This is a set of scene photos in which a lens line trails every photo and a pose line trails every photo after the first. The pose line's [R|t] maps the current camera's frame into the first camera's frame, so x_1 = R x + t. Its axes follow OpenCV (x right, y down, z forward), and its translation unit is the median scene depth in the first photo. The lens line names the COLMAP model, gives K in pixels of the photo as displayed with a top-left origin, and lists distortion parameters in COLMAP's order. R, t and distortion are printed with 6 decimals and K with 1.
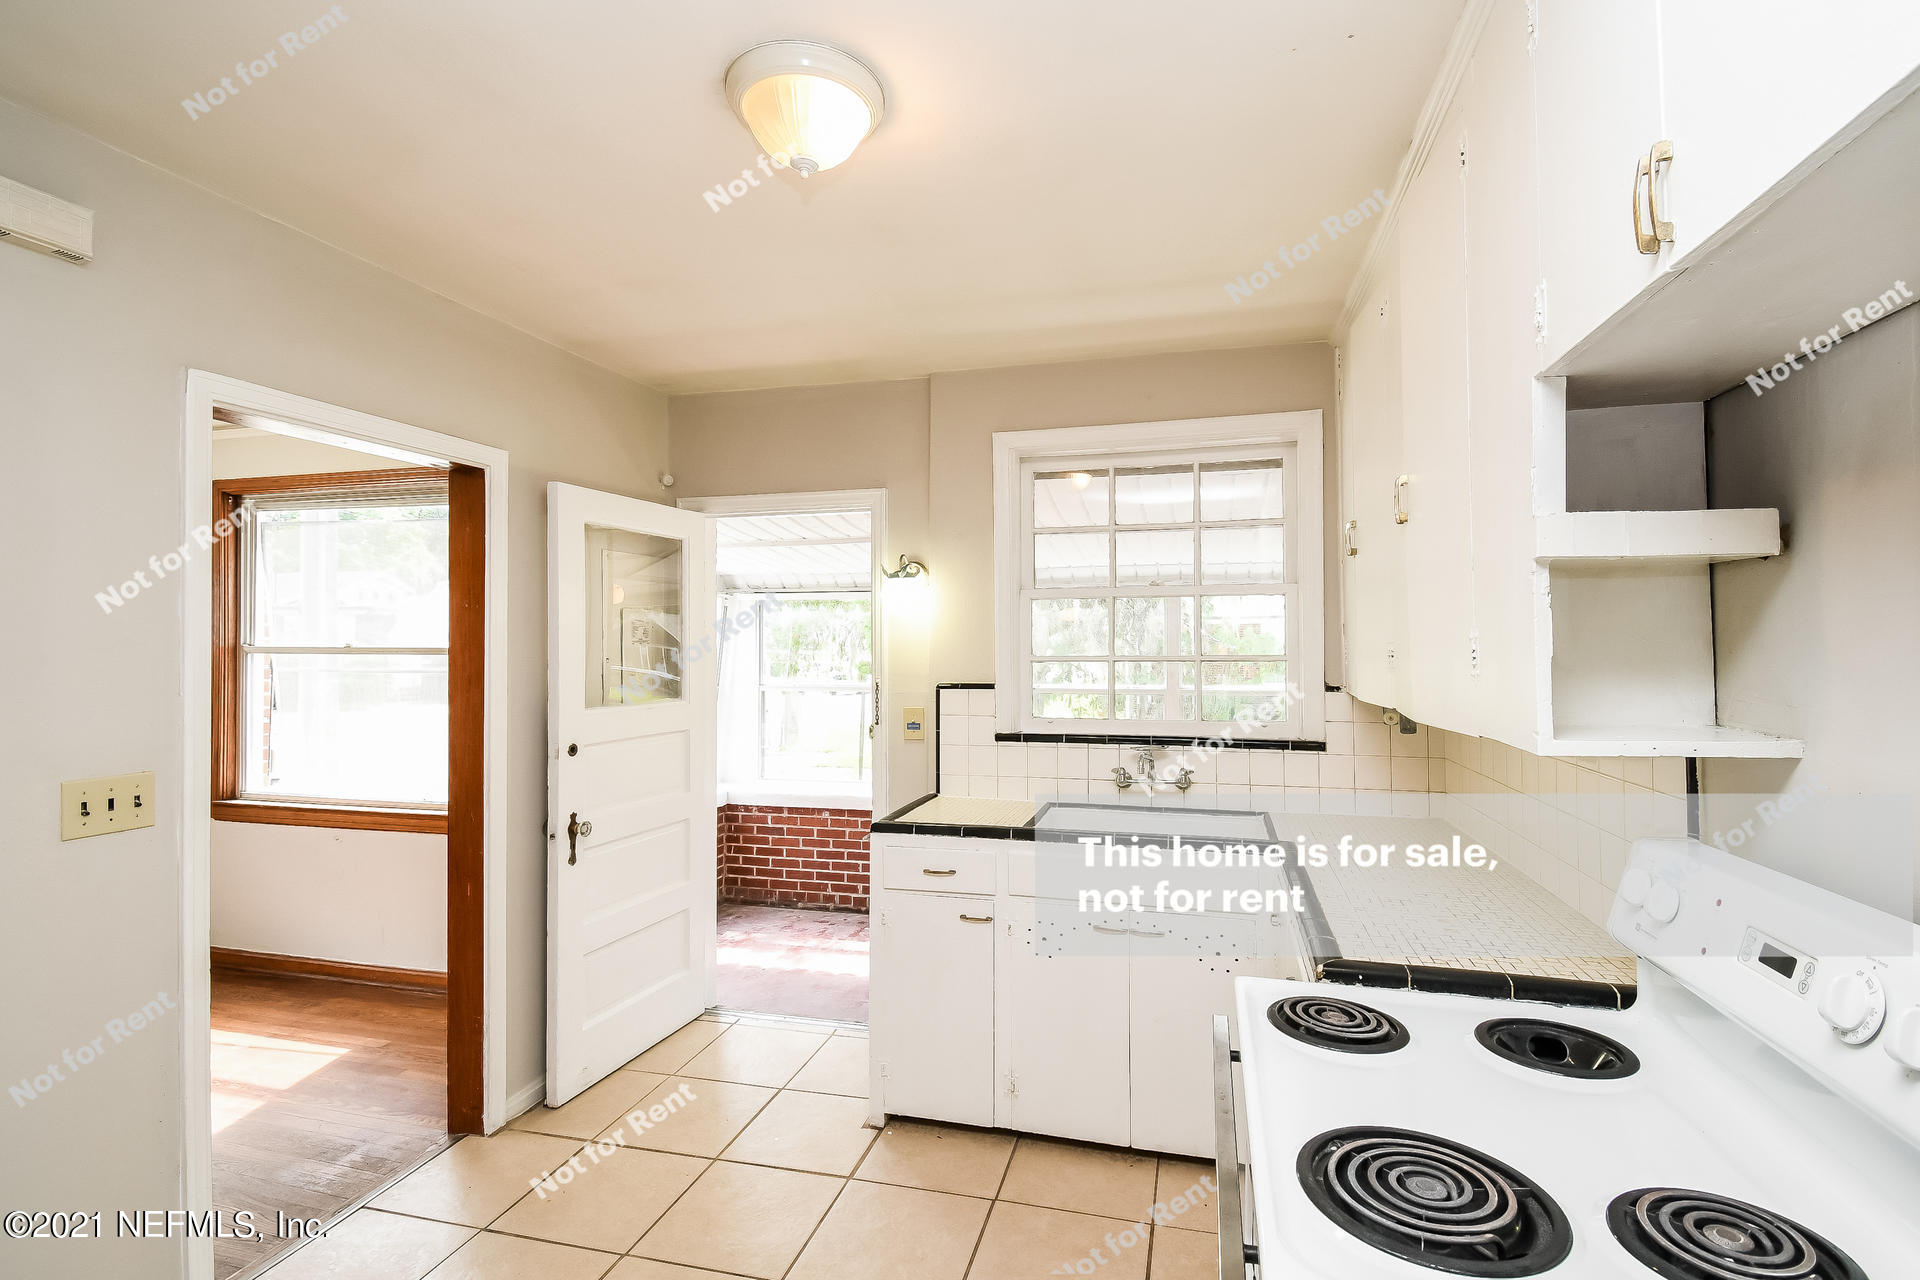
lens RADIAL K [[868.5, 0, 955.2], [0, 868.5, 643.8], [0, 0, 1]] dist [0.029097, -0.021874]
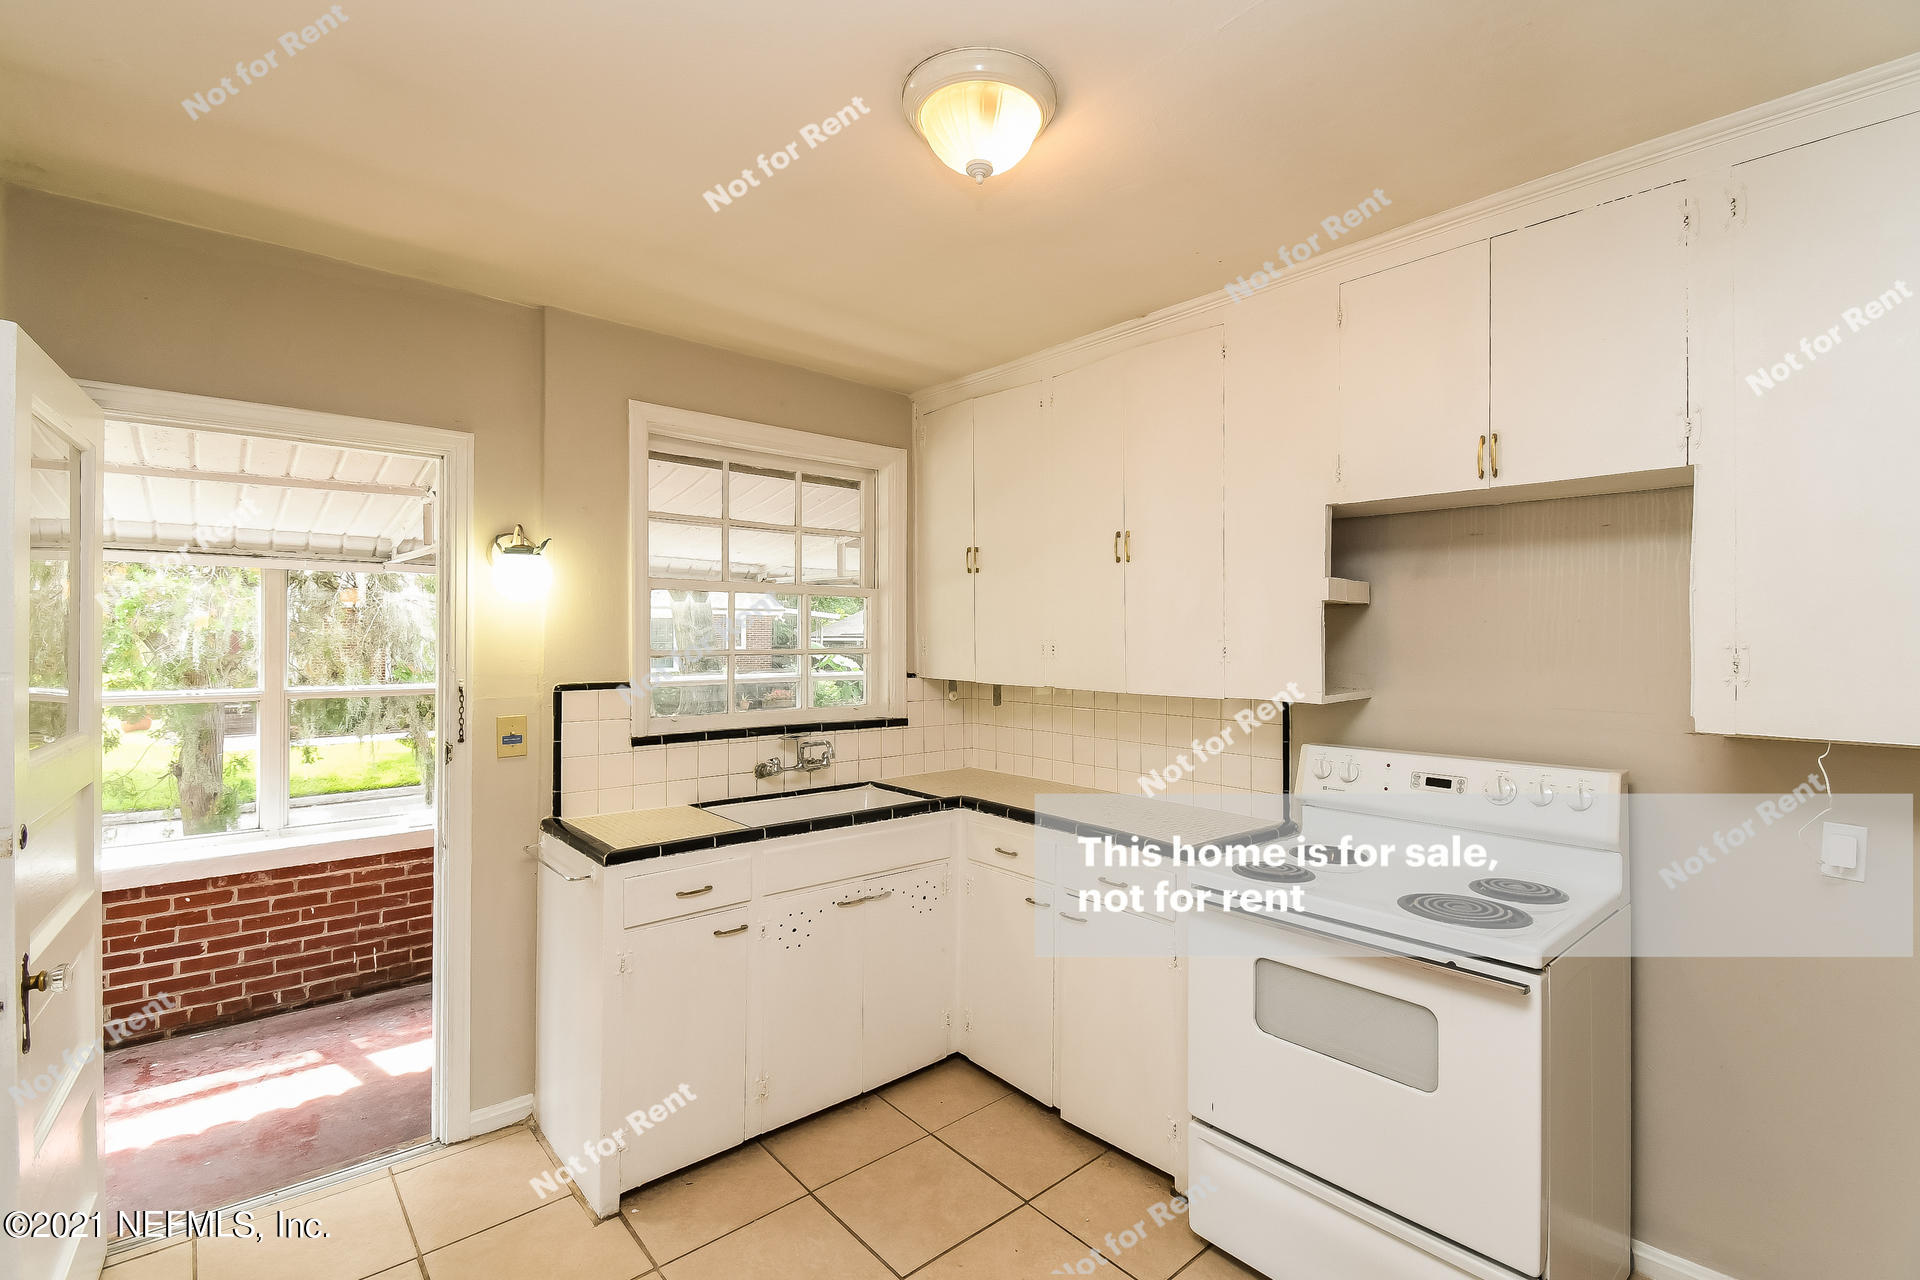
lens RADIAL K [[868.5, 0, 955.2], [0, 868.5, 643.8], [0, 0, 1]] dist [0.029097, -0.021874]
pose [[0.565810, -0.001232, 0.824535, -0.505237], [-0.010390, 0.999909, 0.008623, -0.004736], [-0.824470, -0.013446, 0.565746, 0.220645]]
